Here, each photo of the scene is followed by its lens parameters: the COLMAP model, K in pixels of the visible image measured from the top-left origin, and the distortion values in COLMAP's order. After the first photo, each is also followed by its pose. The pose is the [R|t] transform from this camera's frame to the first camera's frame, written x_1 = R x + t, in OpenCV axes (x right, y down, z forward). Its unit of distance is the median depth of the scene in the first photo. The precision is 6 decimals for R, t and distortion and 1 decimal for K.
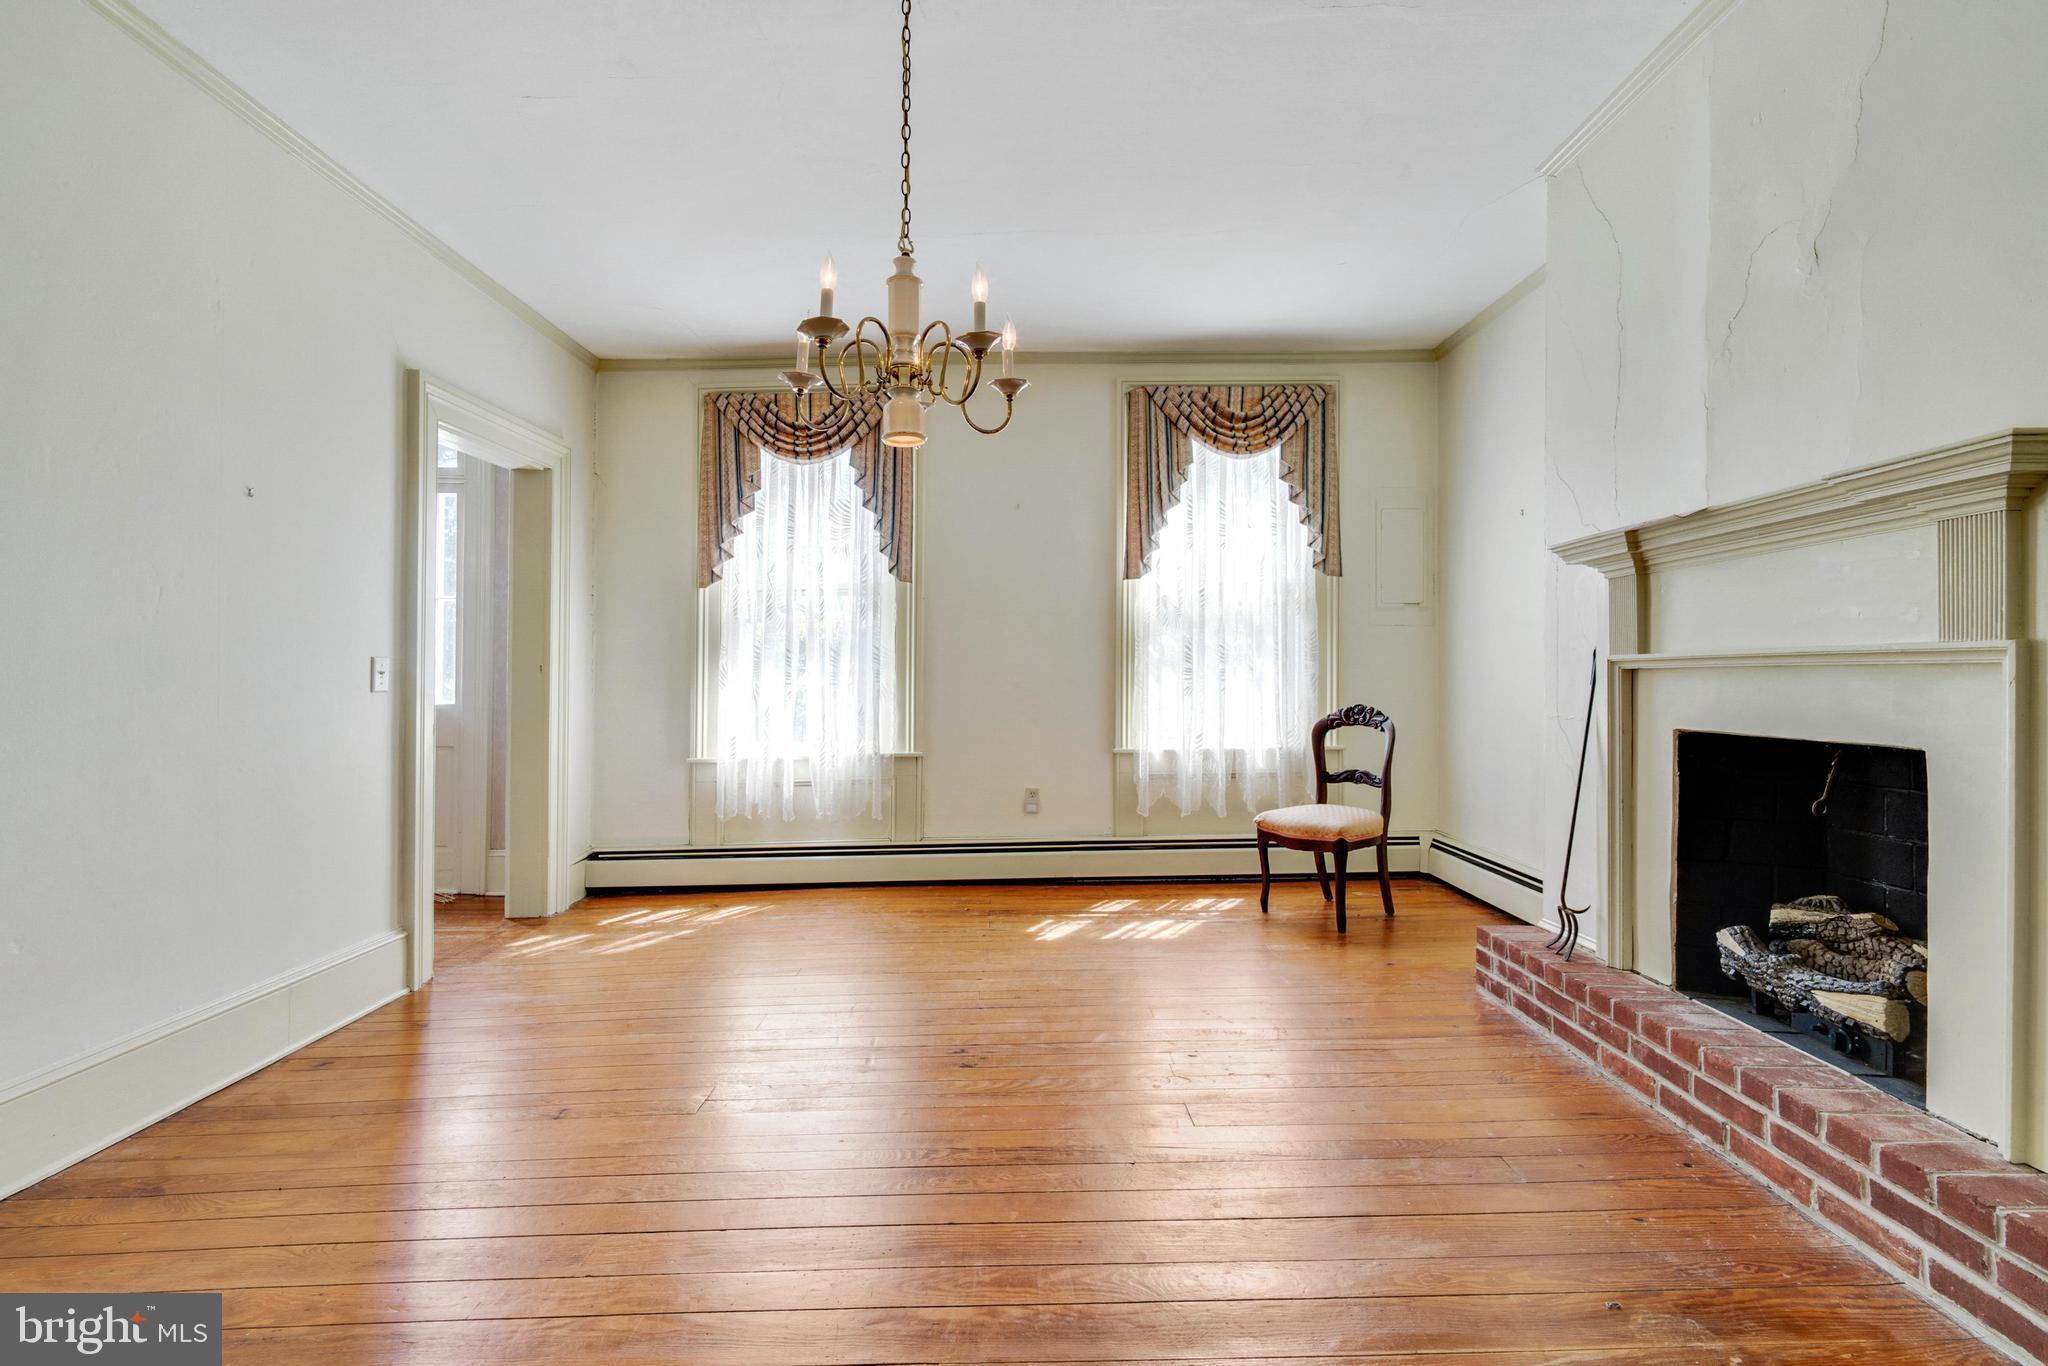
lens RADIAL K [[911.3, 0, 1027.3], [0, 911.3, 675.0], [0, 0, 1]] dist [0.000081, -0.000044]
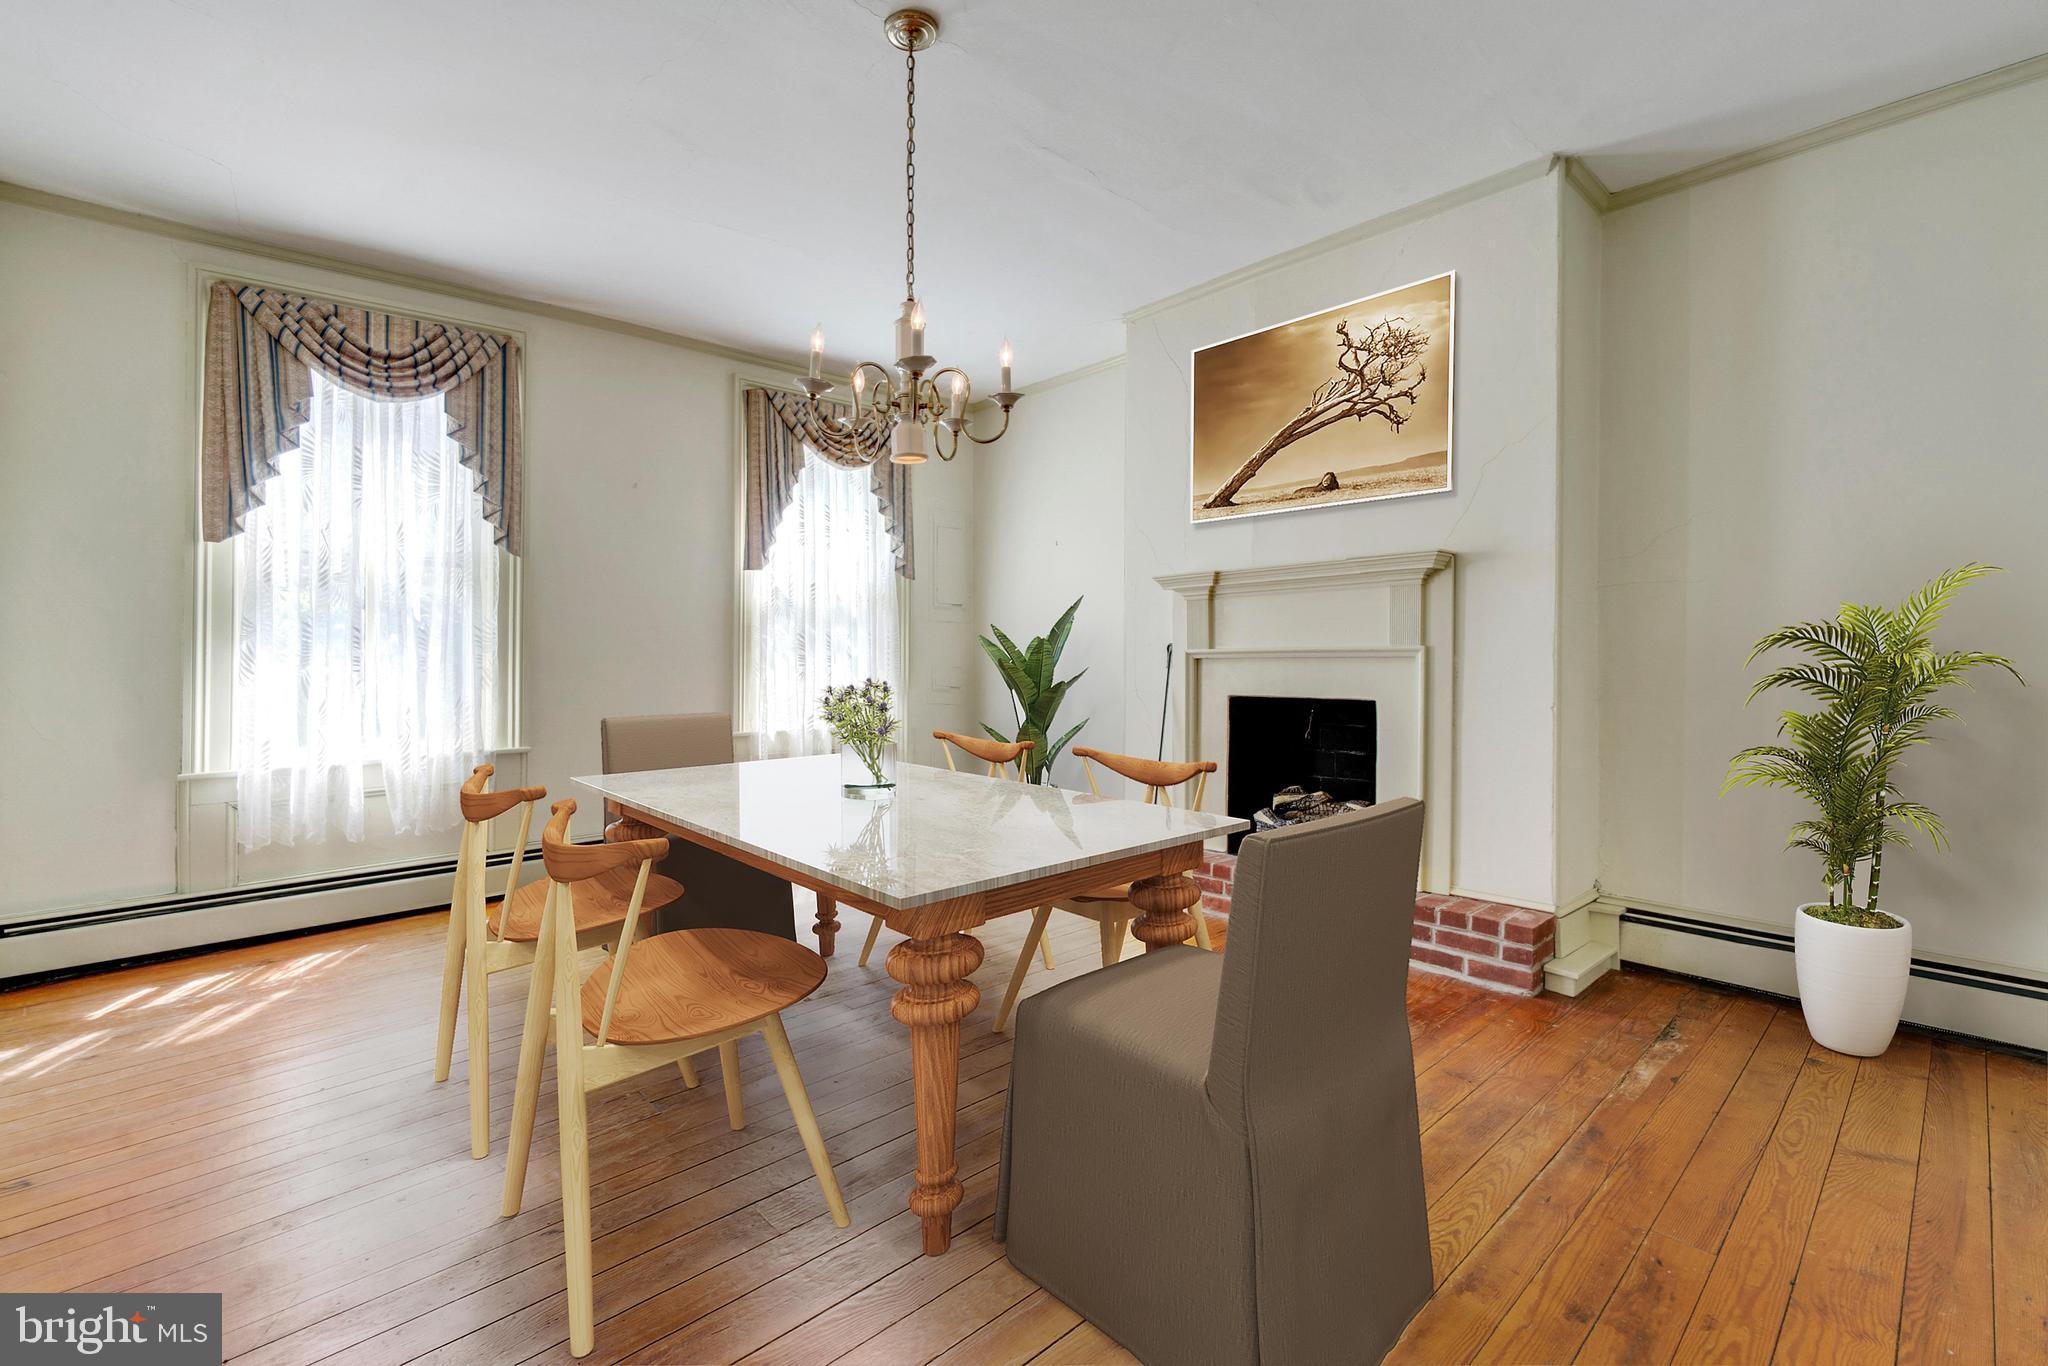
lens RADIAL K [[894.9, 0, 1033.8], [0, 894.9, 666.4], [0, 0, 1]] dist [-0.000463, 0.000078]
pose [[0.747492, -0.000762, 0.664270, -0.338561], [-0.003101, 0.999984, 0.004637, 0.000192], [-0.664264, -0.005526, 0.747478, 0.013803]]
